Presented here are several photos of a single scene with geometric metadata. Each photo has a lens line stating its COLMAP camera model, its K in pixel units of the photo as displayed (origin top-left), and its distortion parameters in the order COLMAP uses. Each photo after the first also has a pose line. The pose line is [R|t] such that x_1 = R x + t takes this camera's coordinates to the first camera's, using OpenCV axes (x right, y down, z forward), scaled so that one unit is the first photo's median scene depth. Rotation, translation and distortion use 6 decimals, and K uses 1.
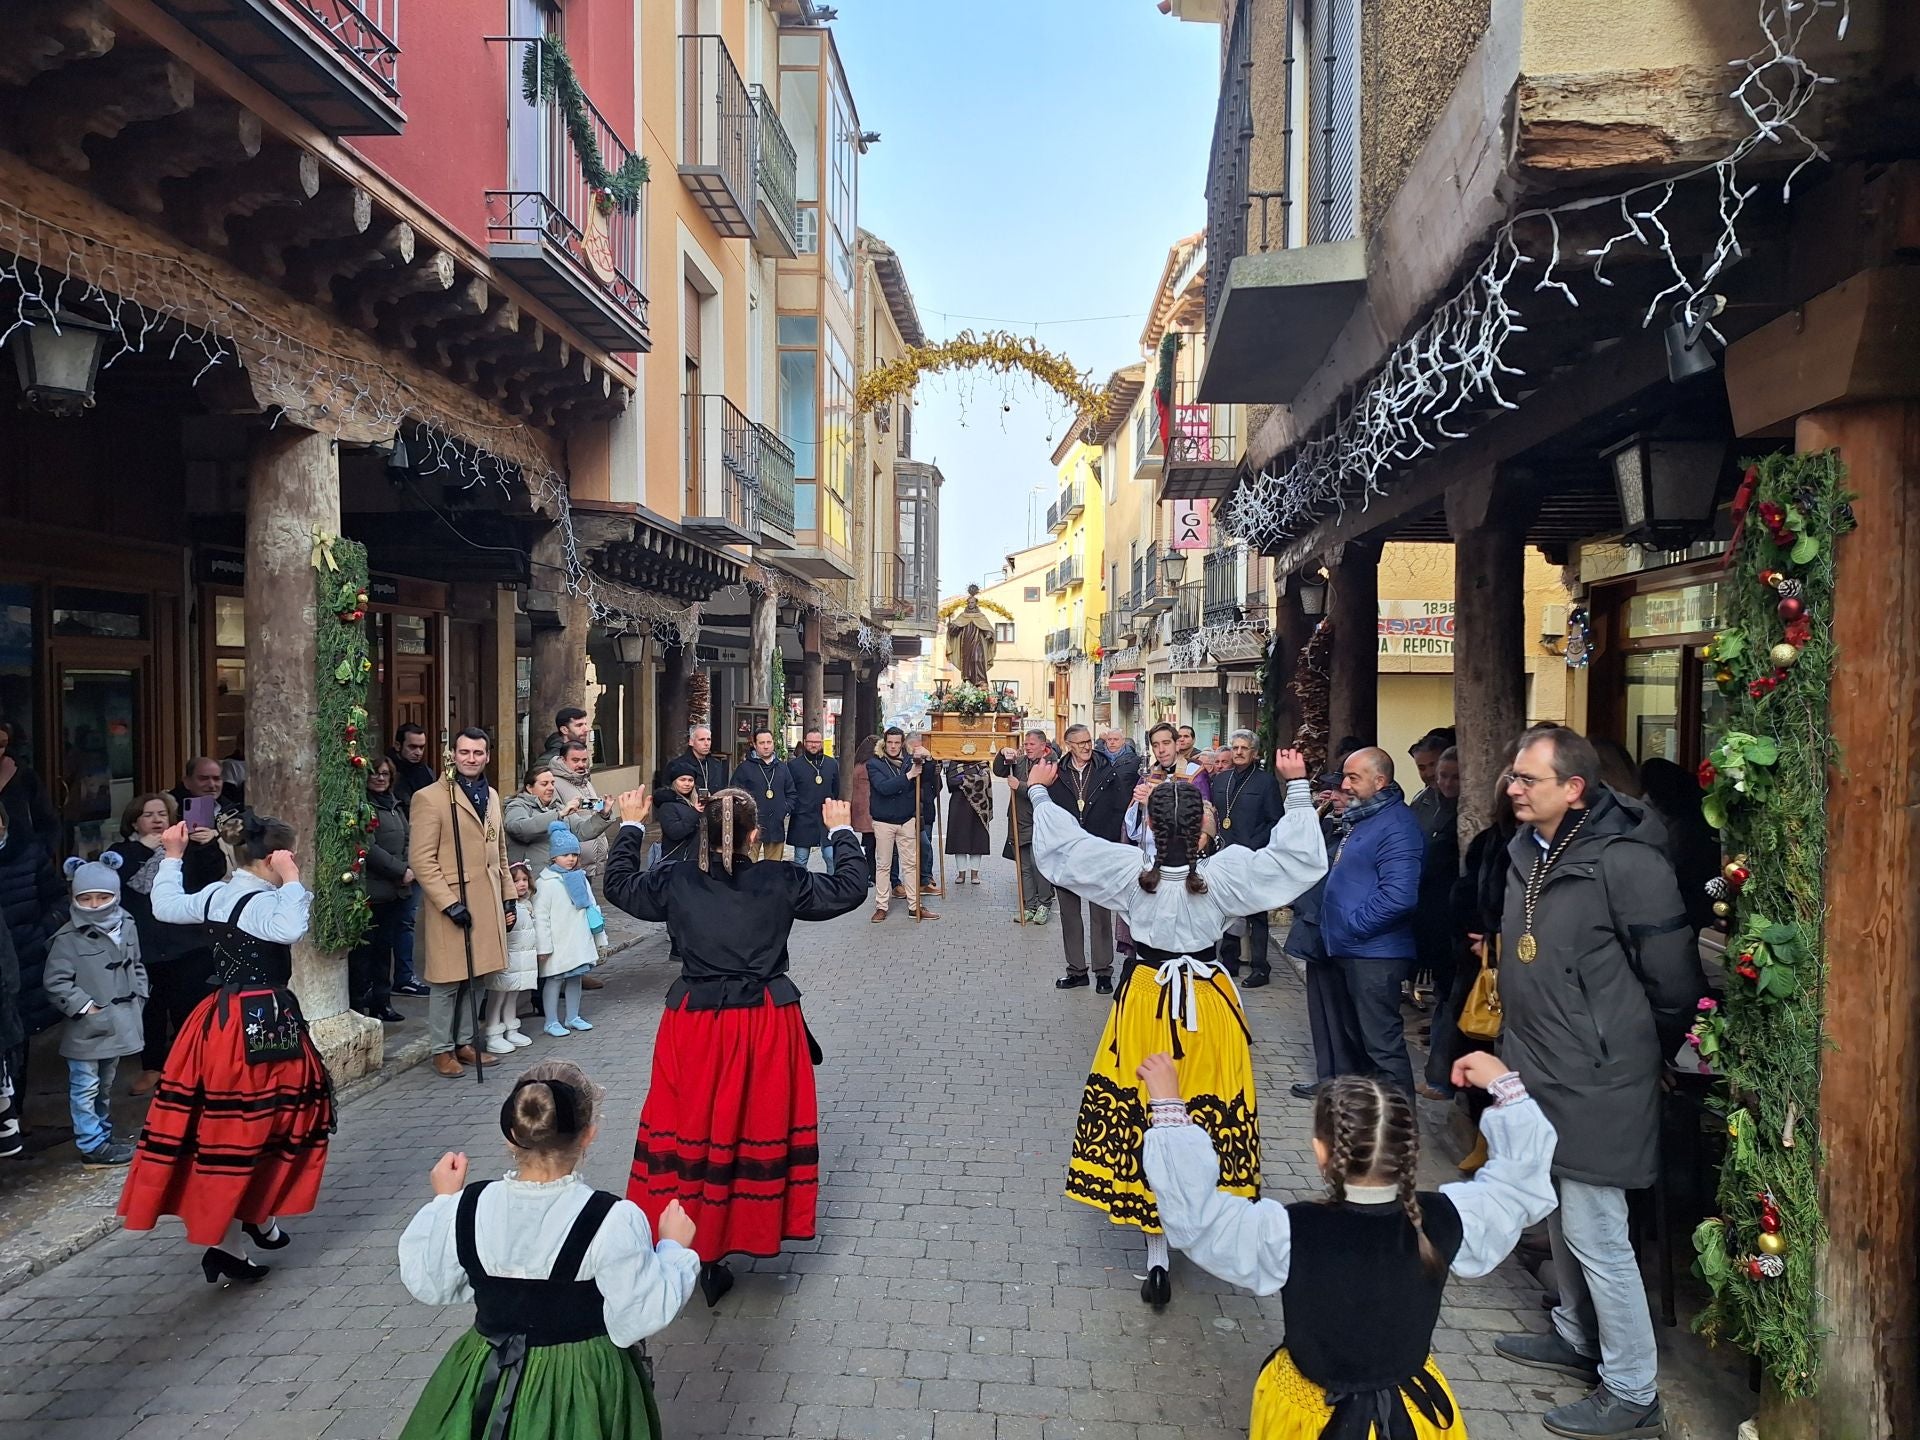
lens RADIAL K [[1334.8, 0, 971.8], [0, 1334.8, 728.5], [0, 0, 1]] dist [0.118219, -0.154194]
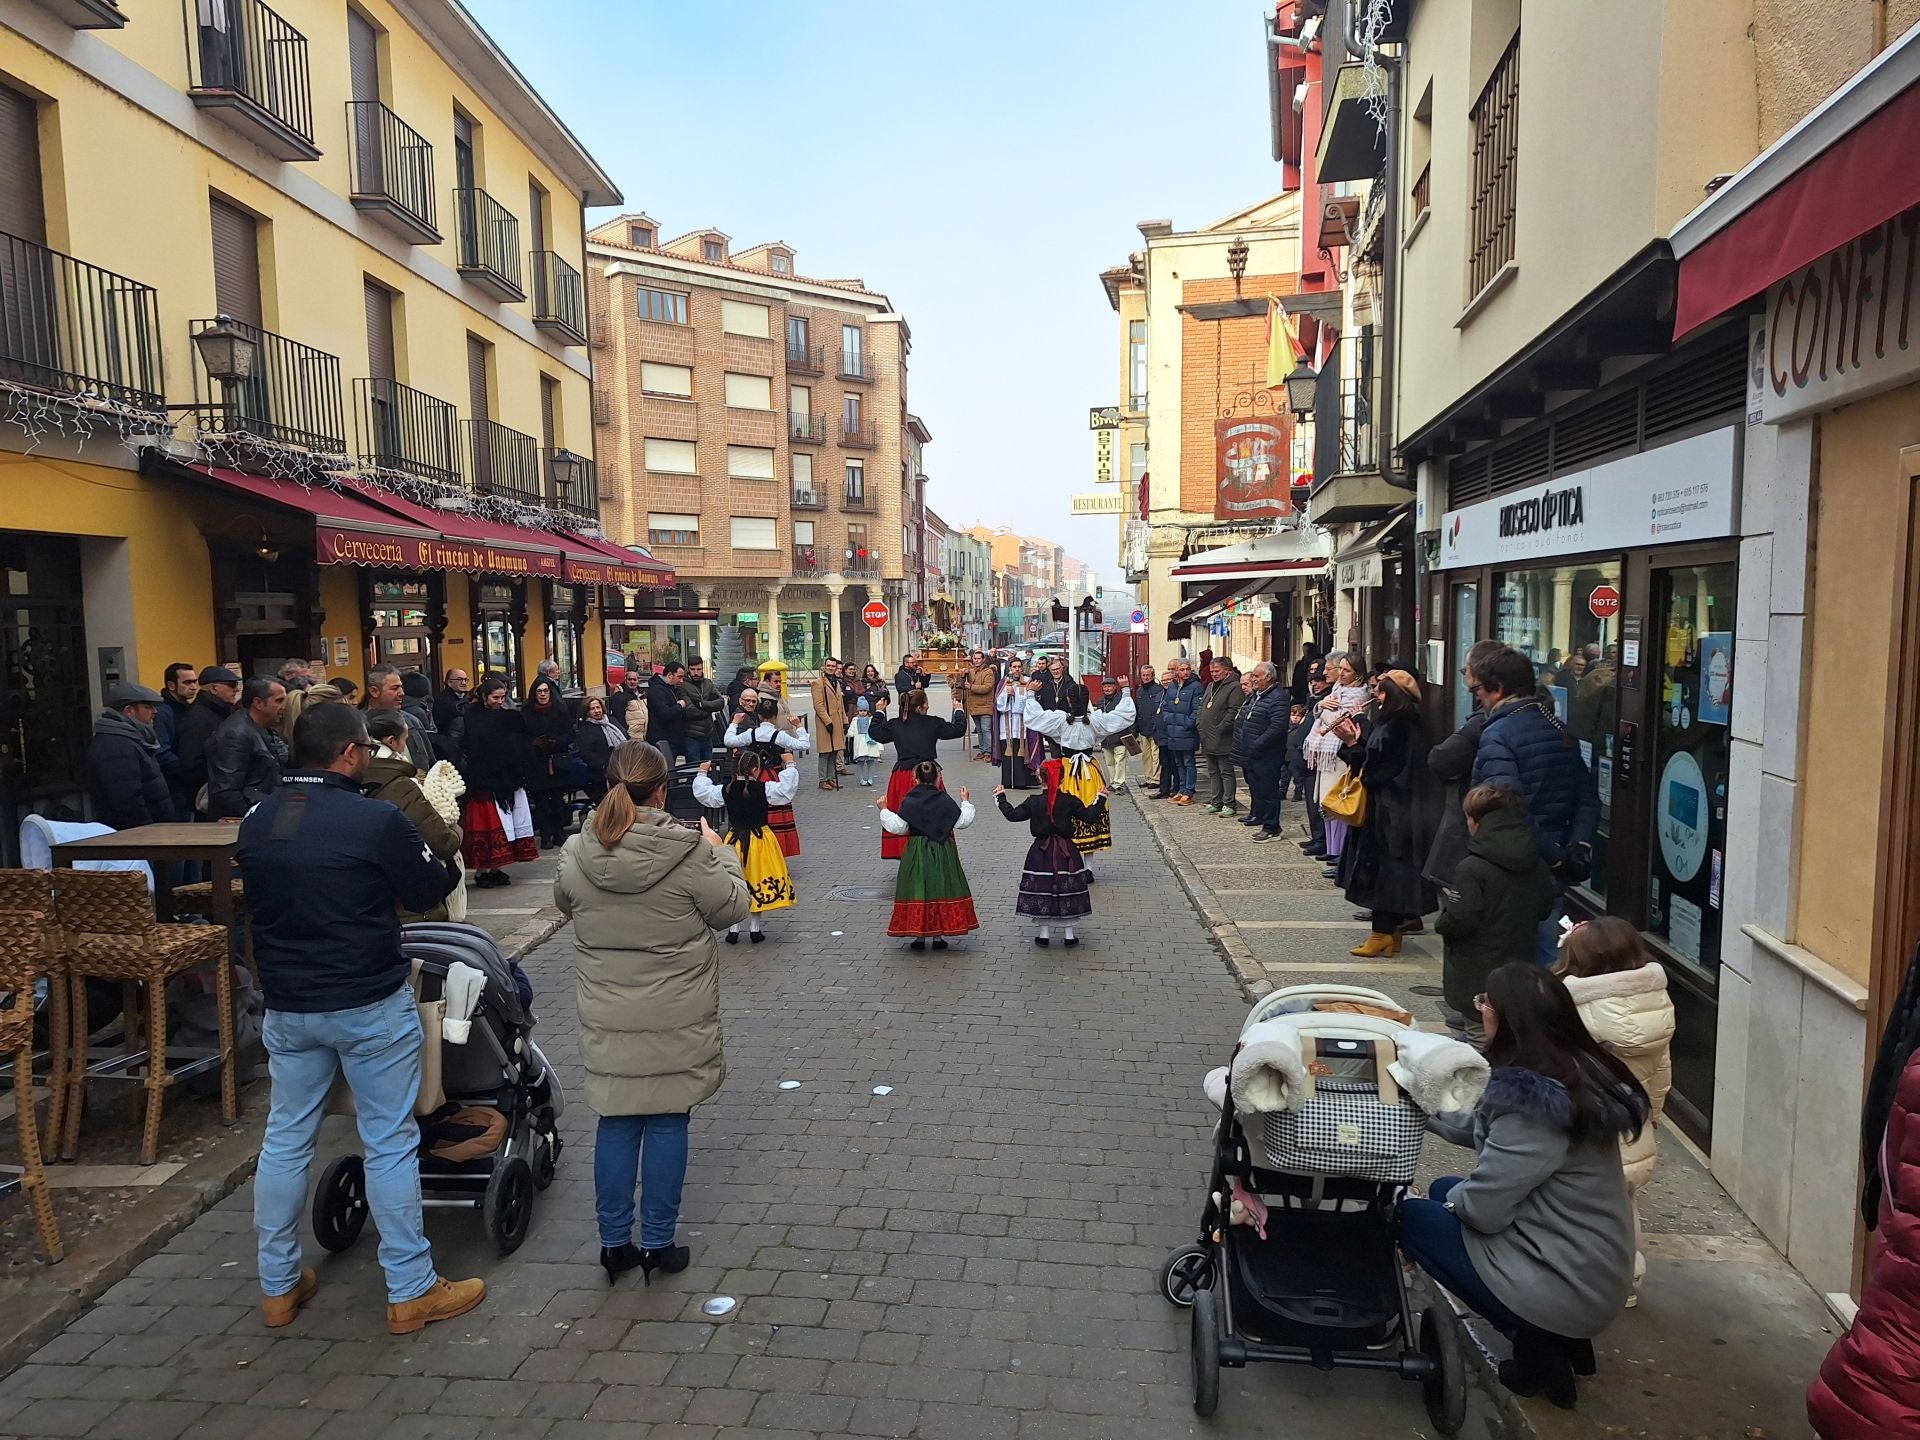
lens RADIAL K [[1334.8, 0, 971.8], [0, 1334.8, 728.5], [0, 0, 1]] dist [0.118219, -0.154194]
pose [[0.992090, -0.029043, 0.122123, -0.202133], [0.020527, 0.997306, 0.070420, -0.032841], [-0.123839, -0.067356, 0.990014, -0.844203]]
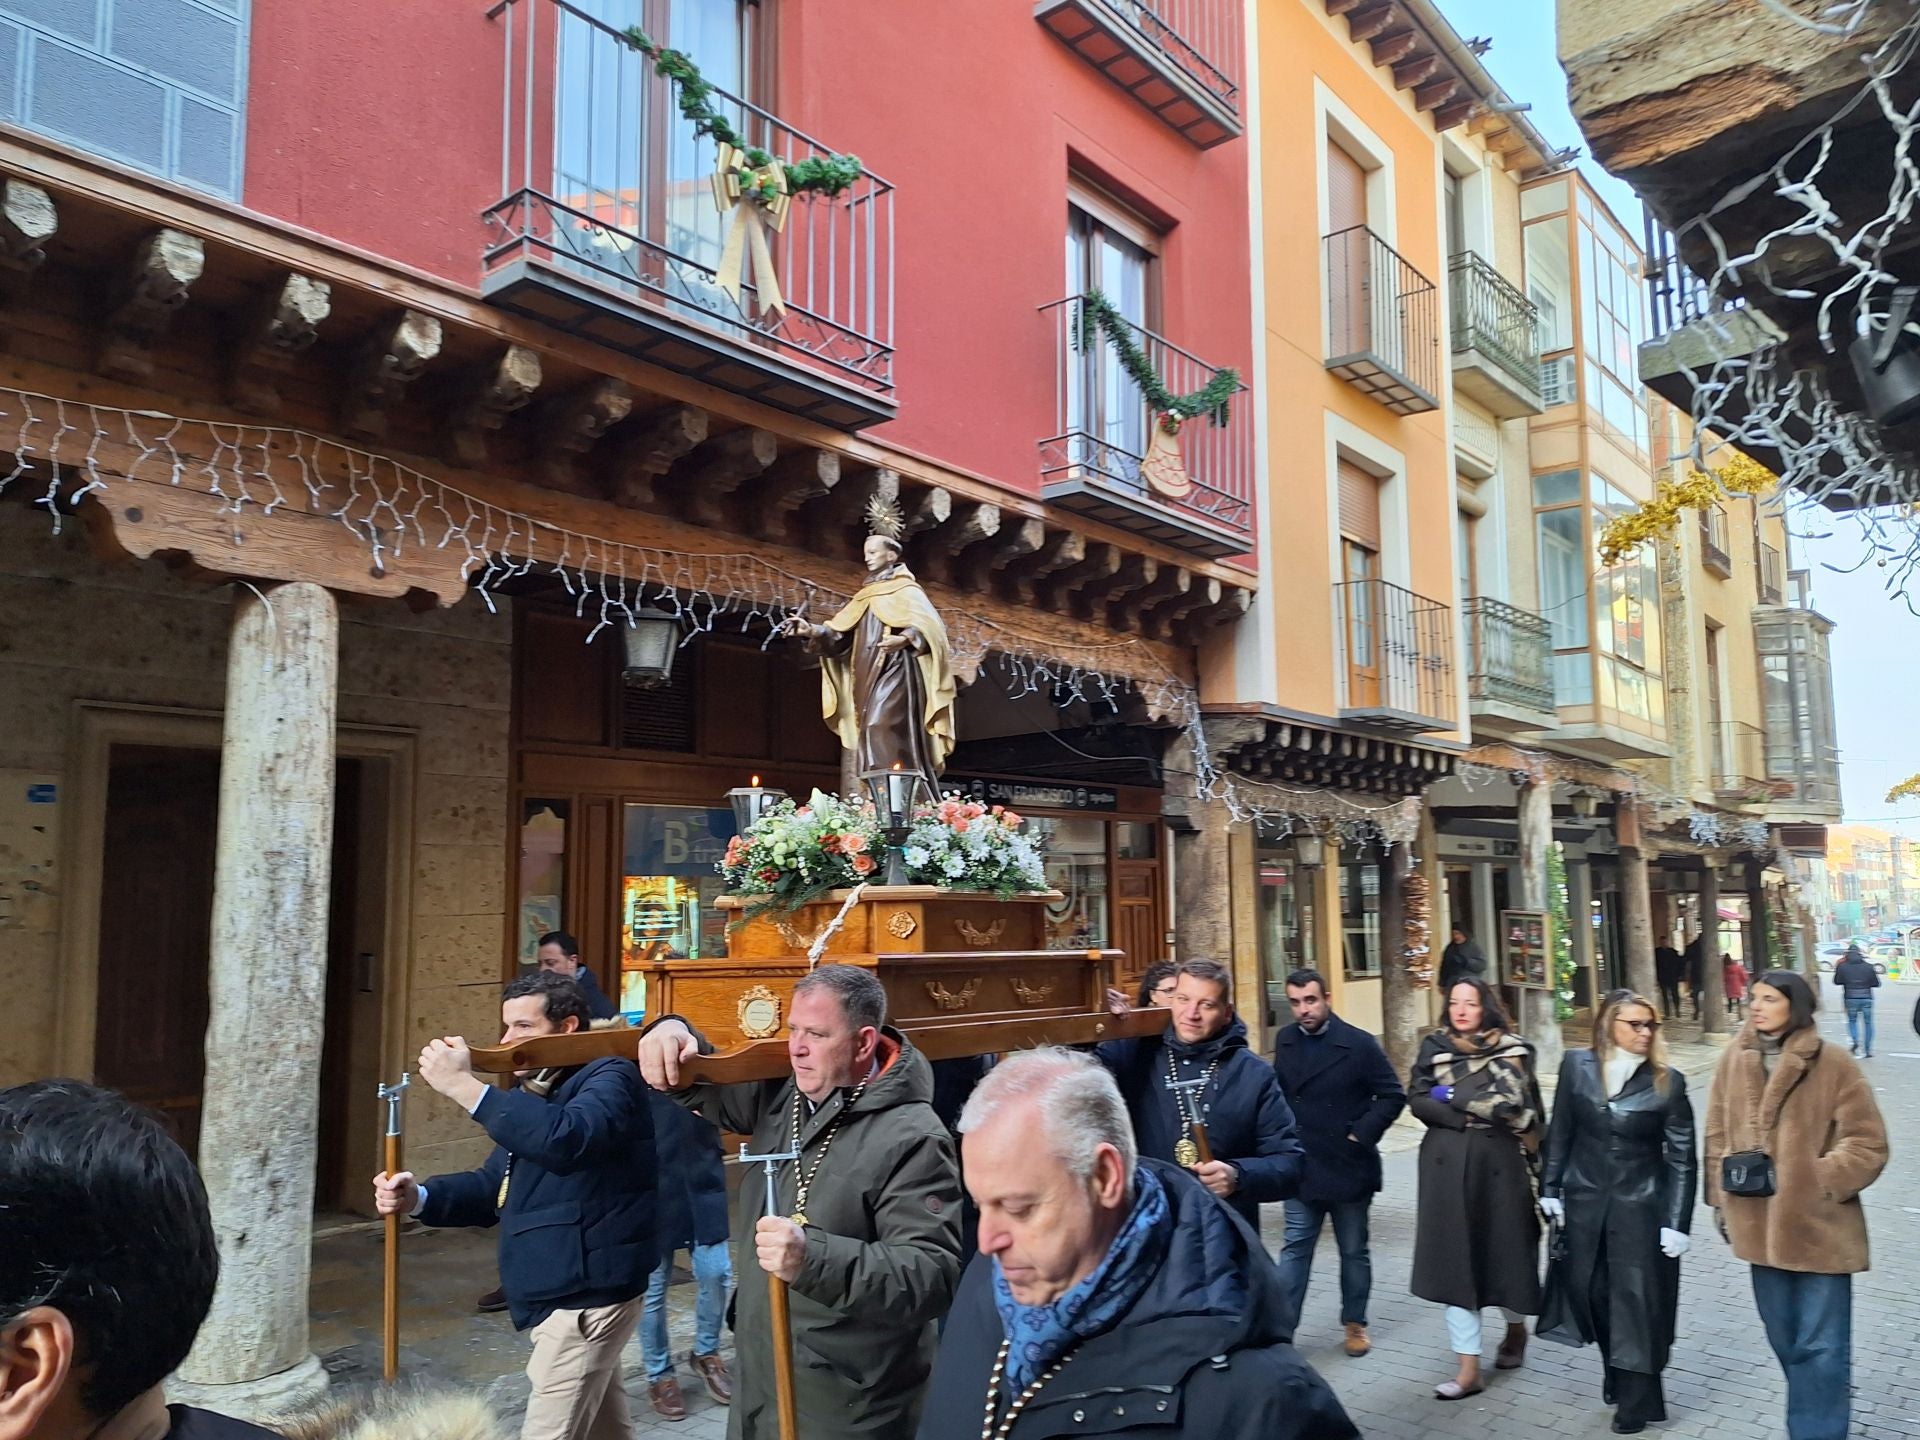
lens RADIAL K [[1361.5, 0, 932.6], [0, 1361.5, 703.5], [0, 0, 1]] dist [0.122828, -0.157326]
pose [[0.787296, -0.085707, -0.610589, 0.155417], [-0.012941, 0.987777, -0.155338, -0.008347], [0.616439, 0.130199, 0.776564, 0.076987]]
